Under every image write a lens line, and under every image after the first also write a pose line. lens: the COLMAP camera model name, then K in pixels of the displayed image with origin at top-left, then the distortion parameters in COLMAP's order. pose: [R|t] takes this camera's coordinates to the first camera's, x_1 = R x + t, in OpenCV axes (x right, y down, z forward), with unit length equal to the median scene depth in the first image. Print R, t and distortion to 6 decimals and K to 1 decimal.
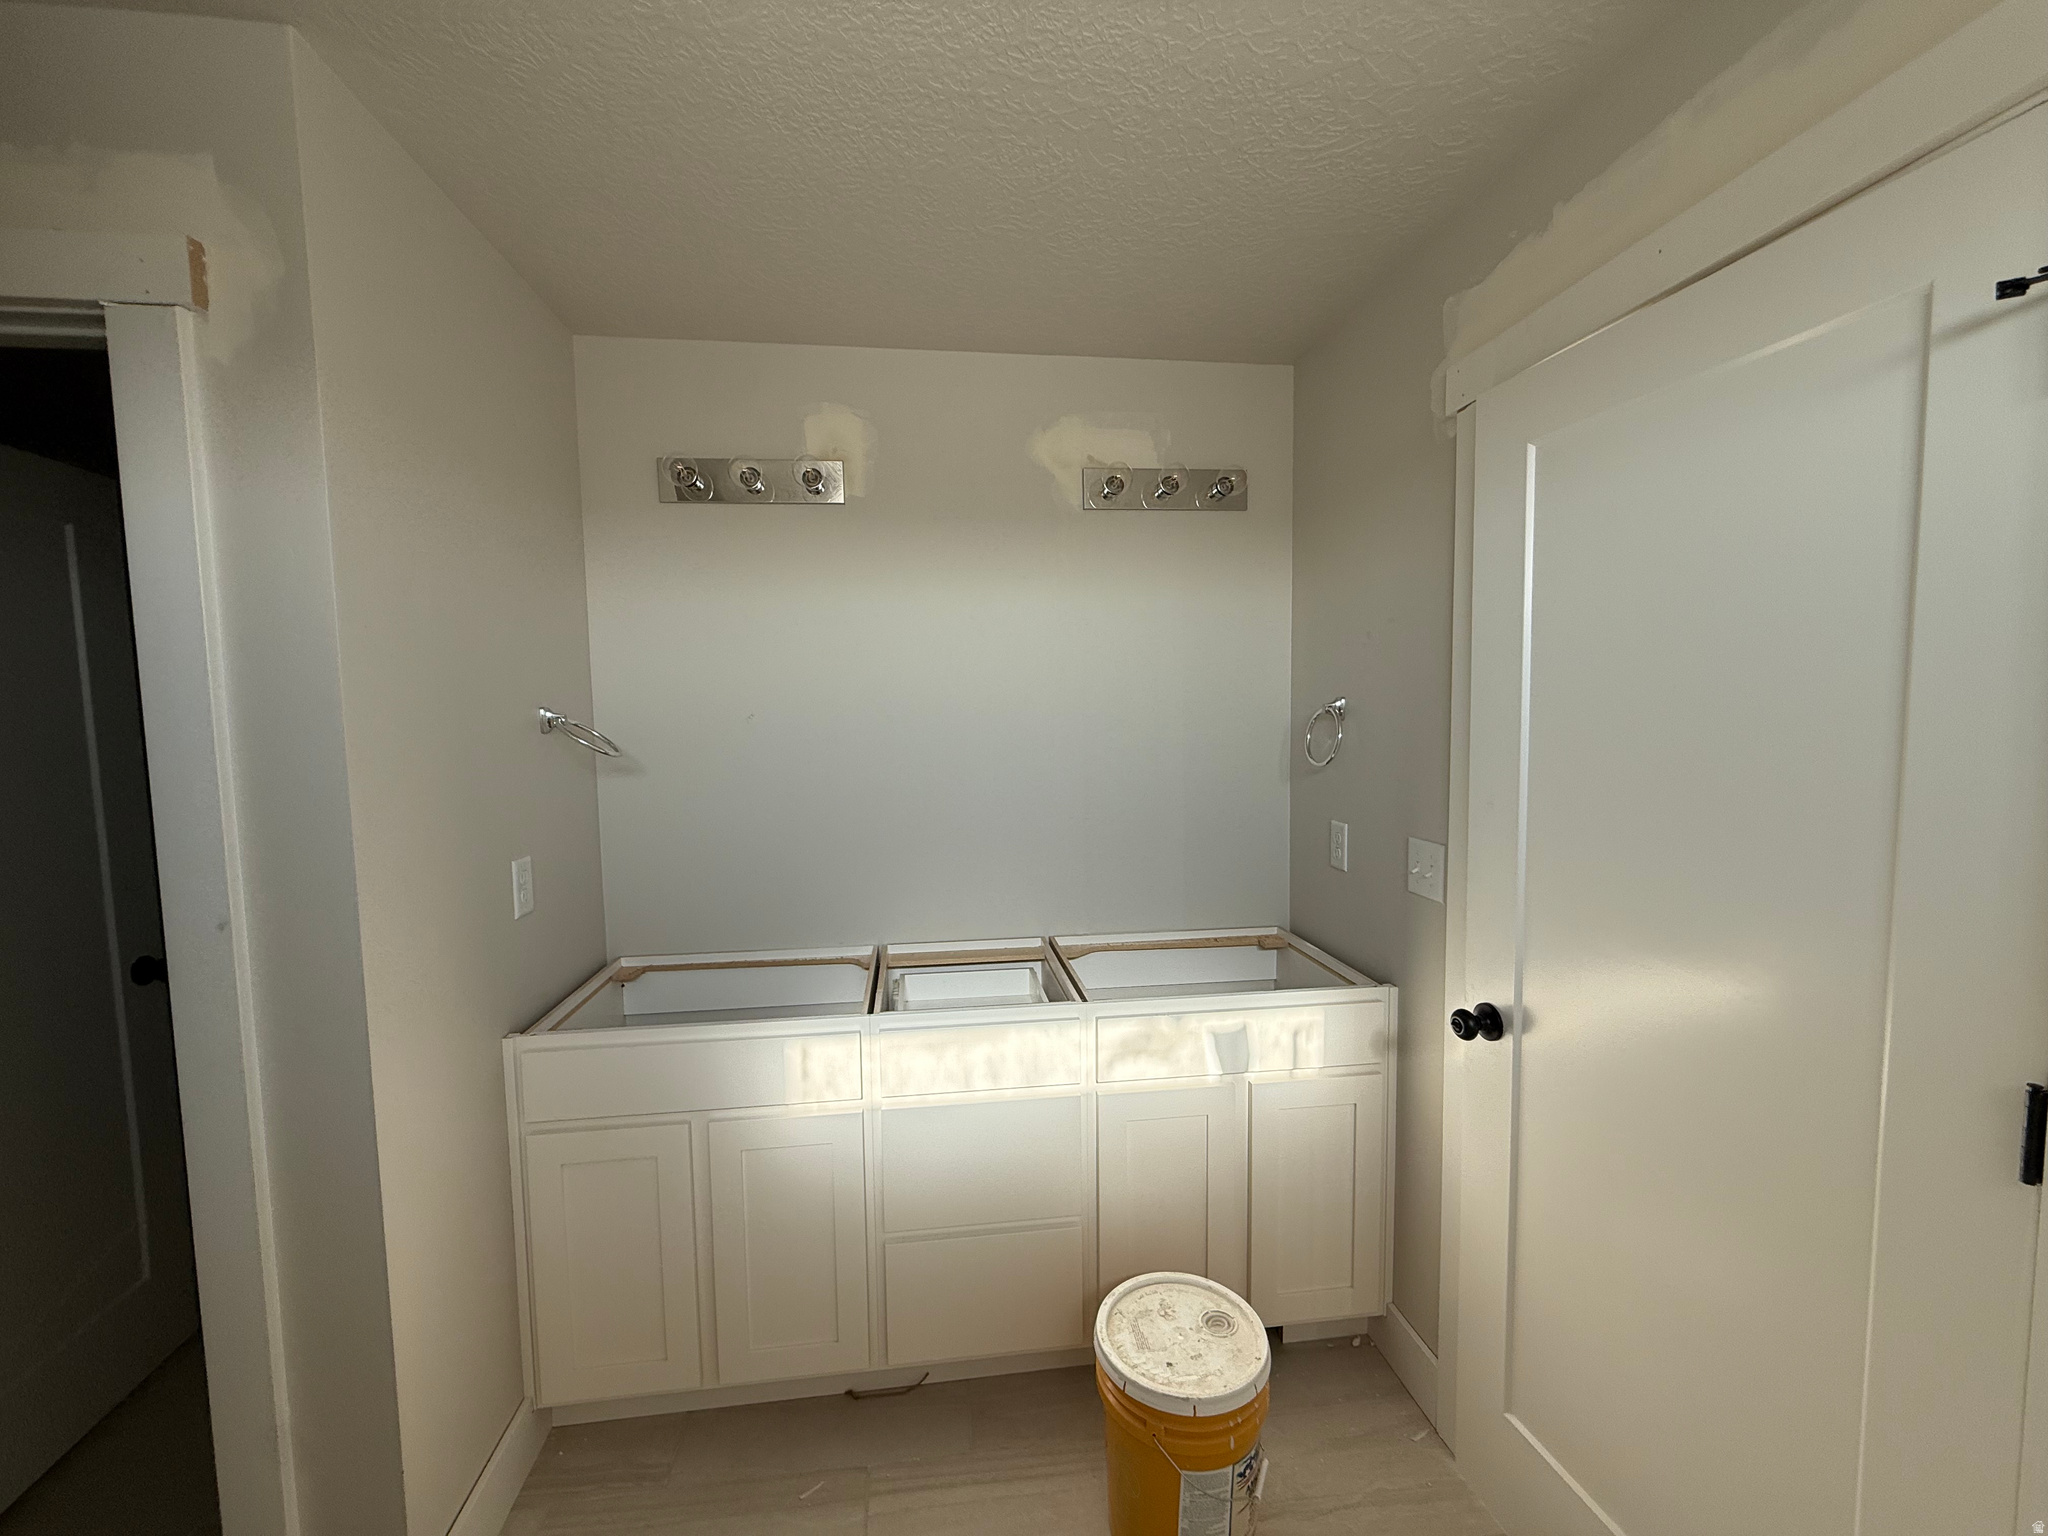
lens RADIAL K [[818.1, 0, 1014.4], [0, 818.1, 766.7], [0, 0, 1]] dist [-0.001643, 0.000239]
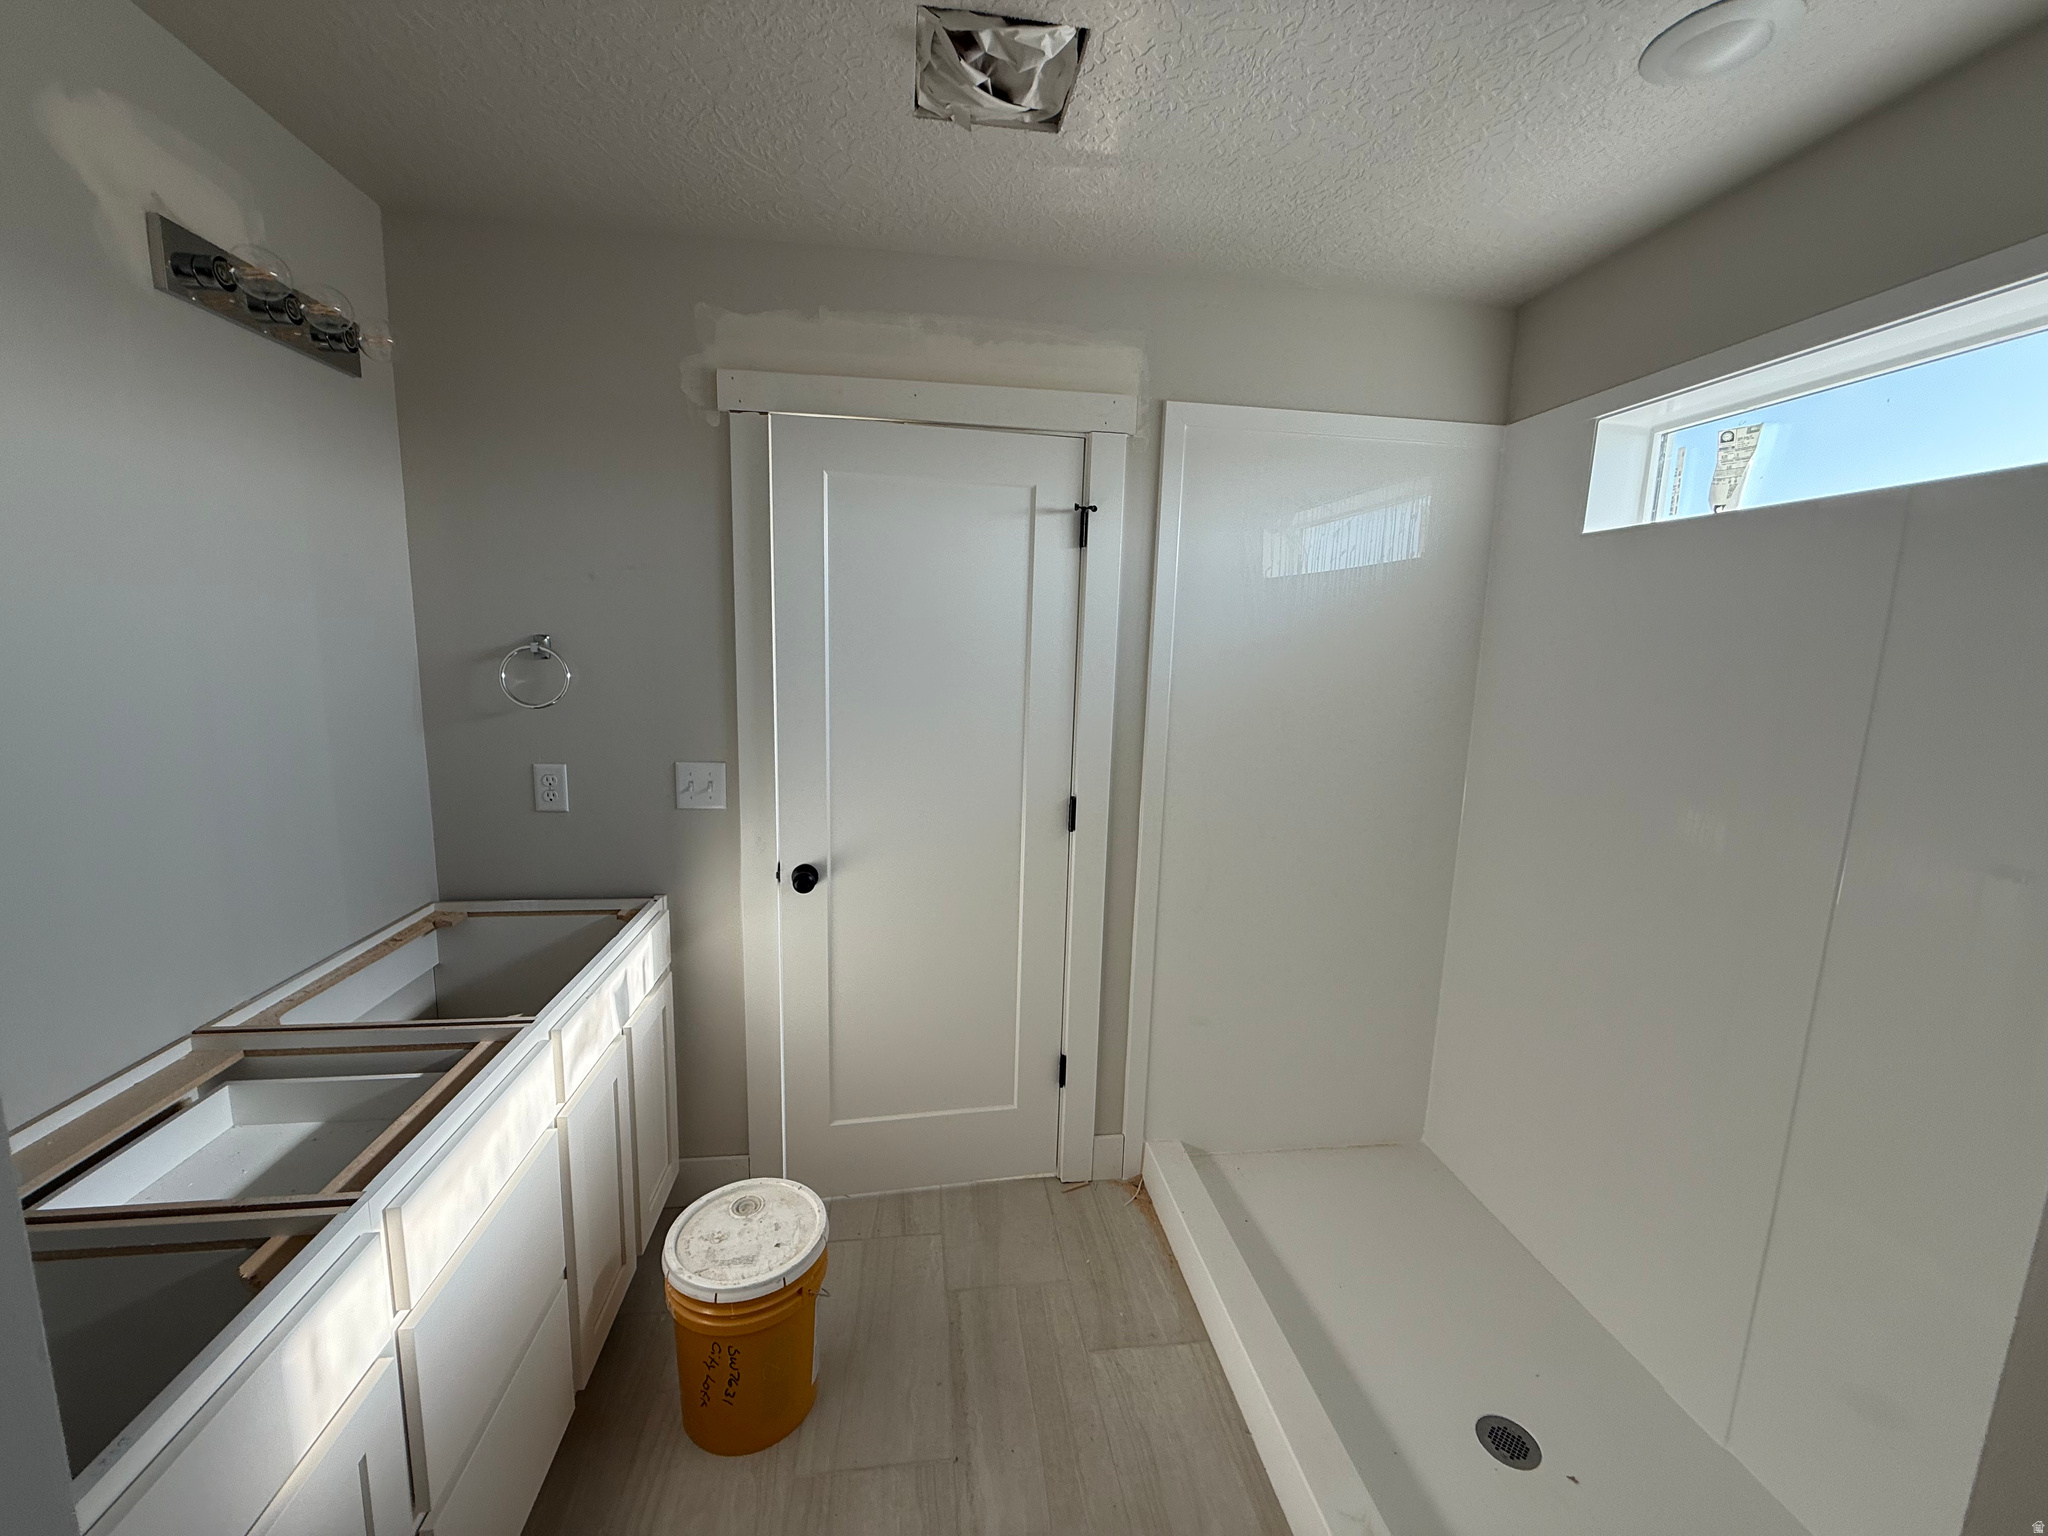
lens RADIAL K [[818.1, 0, 1026.0], [0, 818.1, 771.4], [0, 0, 1]] dist [-0.001643, 0.000239]
pose [[-0.015493, -0.137840, 0.990333, -0.752343], [0.043242, 0.989433, 0.138392, -0.045937], [-0.998944, 0.044968, -0.009369, 0.578232]]
